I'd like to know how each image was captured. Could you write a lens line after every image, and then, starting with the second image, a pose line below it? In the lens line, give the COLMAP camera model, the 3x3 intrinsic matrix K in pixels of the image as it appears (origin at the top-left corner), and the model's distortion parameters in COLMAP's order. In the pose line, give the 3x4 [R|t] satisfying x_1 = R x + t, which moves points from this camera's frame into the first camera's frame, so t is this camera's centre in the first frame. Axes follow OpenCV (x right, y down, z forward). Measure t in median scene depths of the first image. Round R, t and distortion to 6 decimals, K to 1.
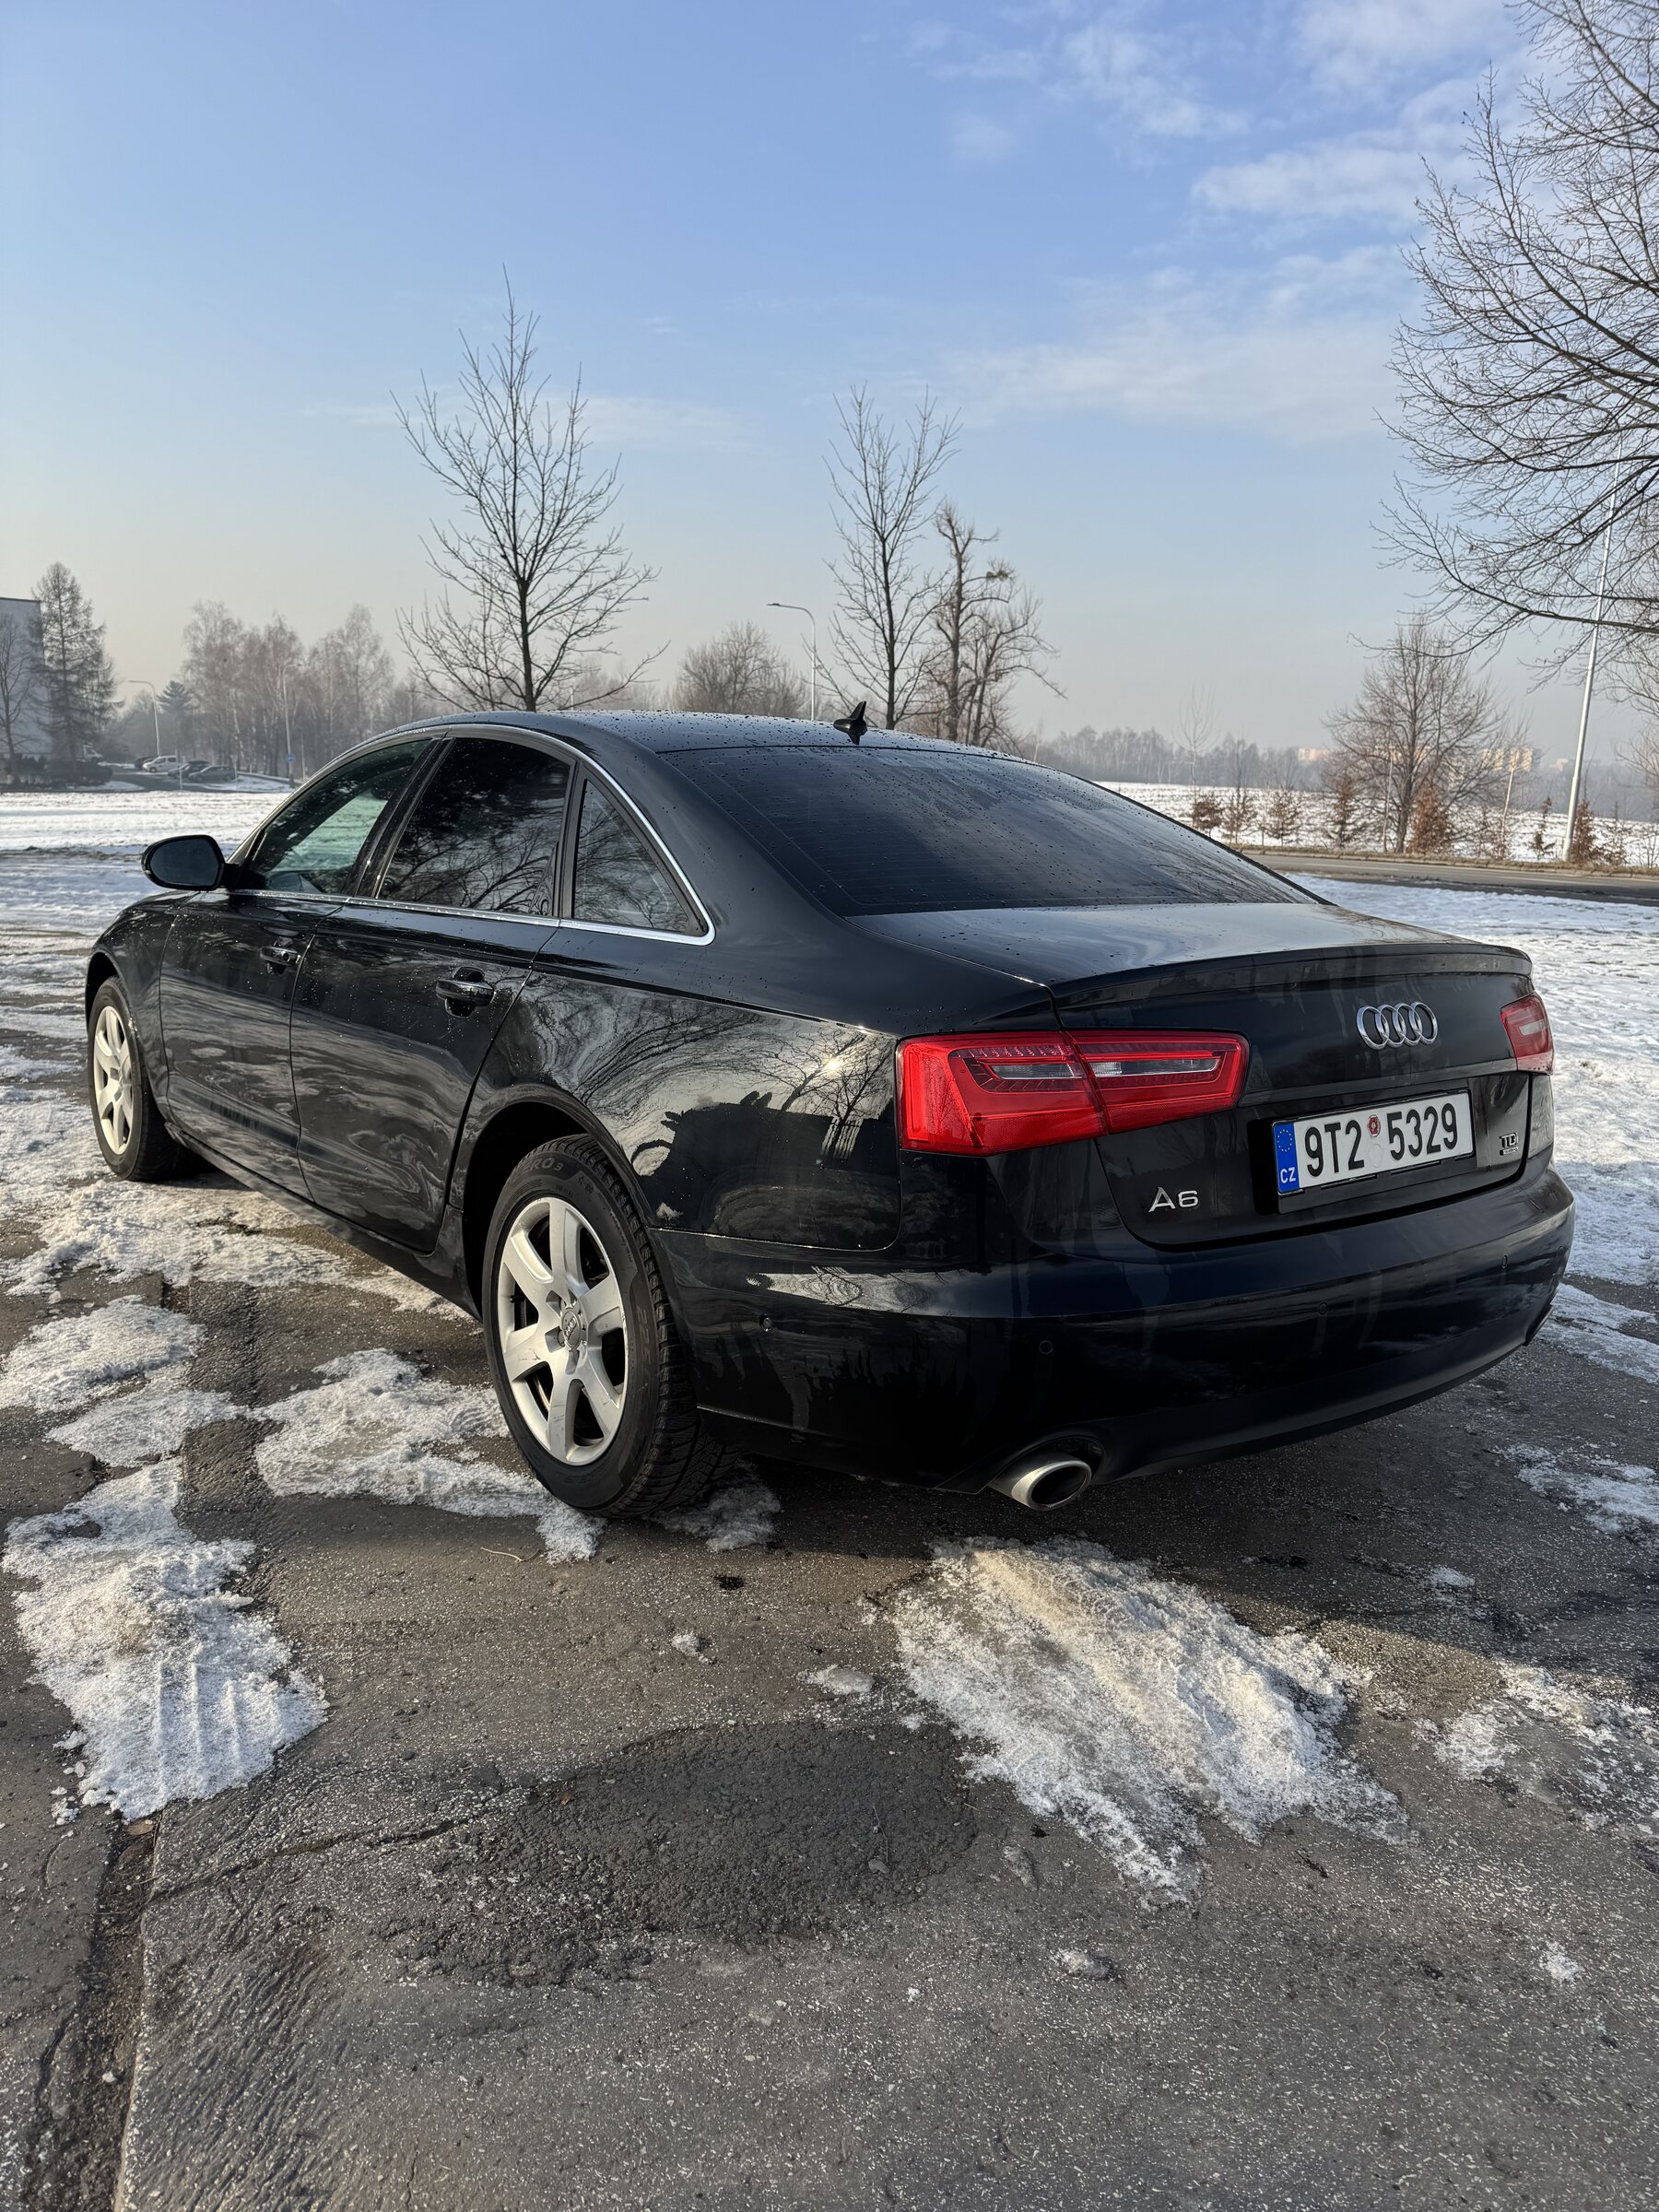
lens RADIAL K [[1518.5, 0, 789.4], [0, 1518.5, 1130.2], [0, 0, 1]] dist [0.048798, -0.056171]
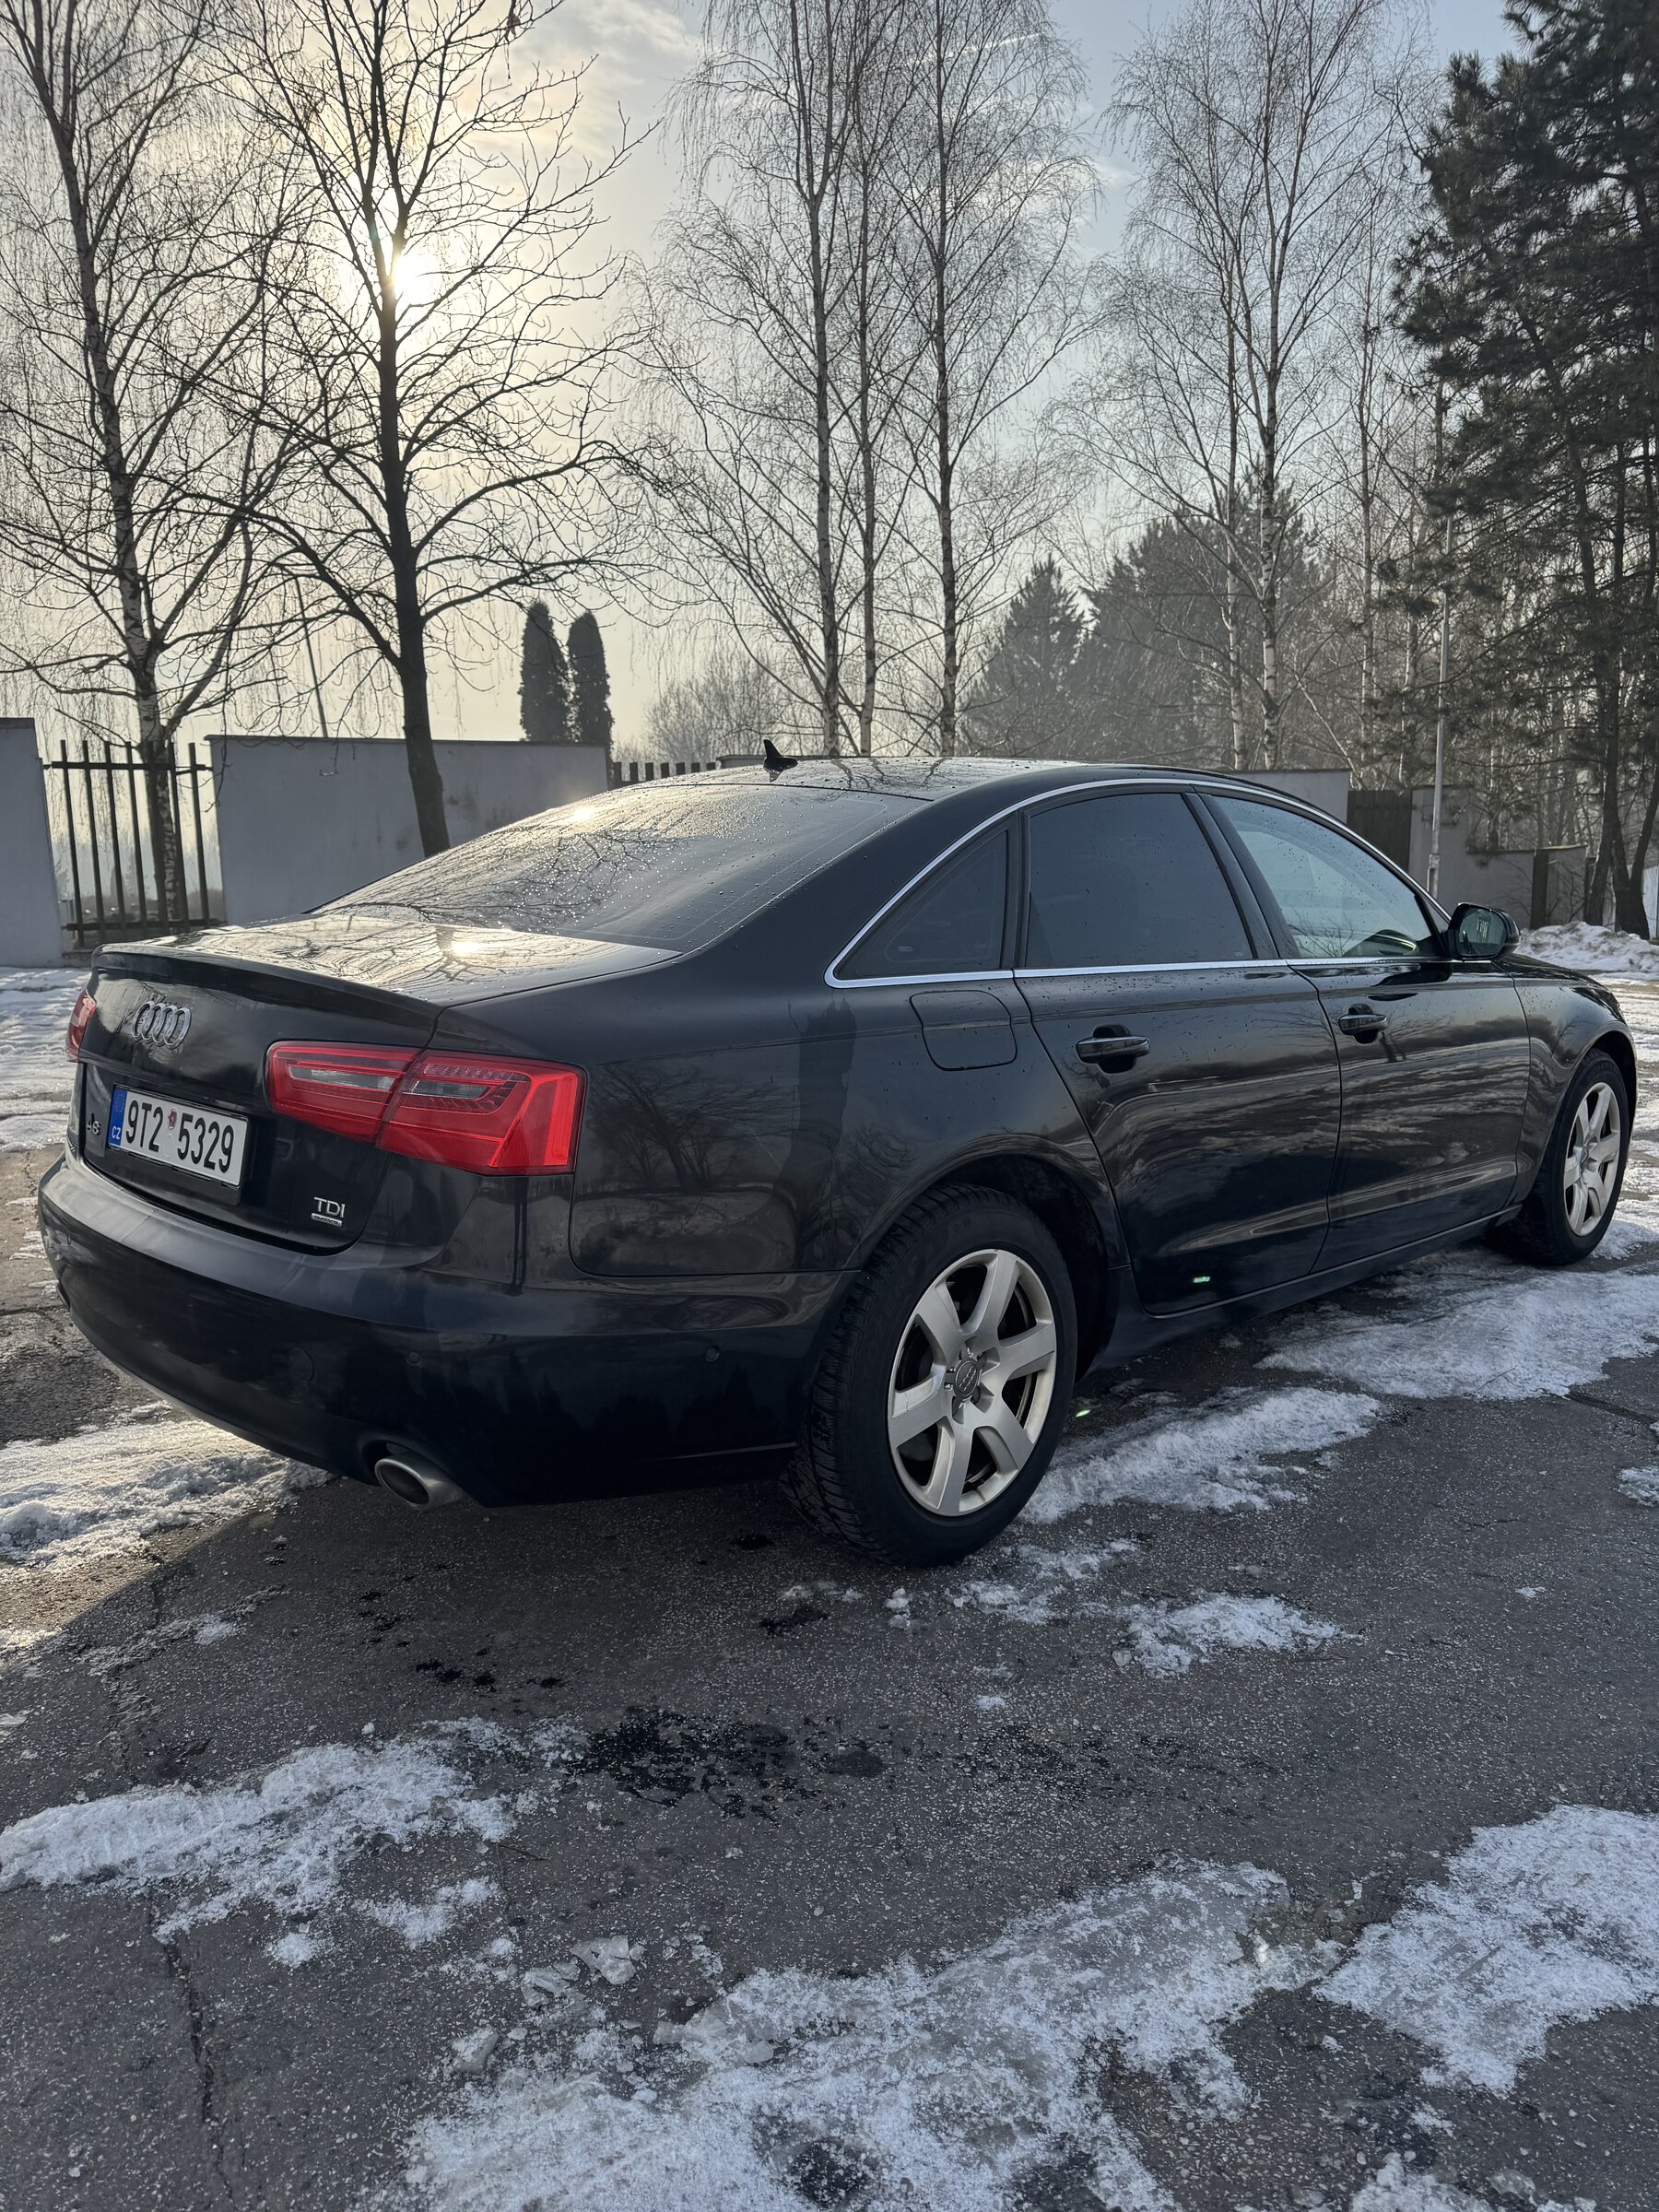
lens RADIAL K [[1518.5, 0, 833.1], [0, 1518.5, 1128.2], [0, 0, 1]] dist [0.048798, -0.056171]
pose [[0.137663, 0.133675, -0.981417, 1.507475], [-0.201679, 0.973876, 0.104358, -0.203463], [0.969729, 0.183565, 0.161026, 1.280613]]
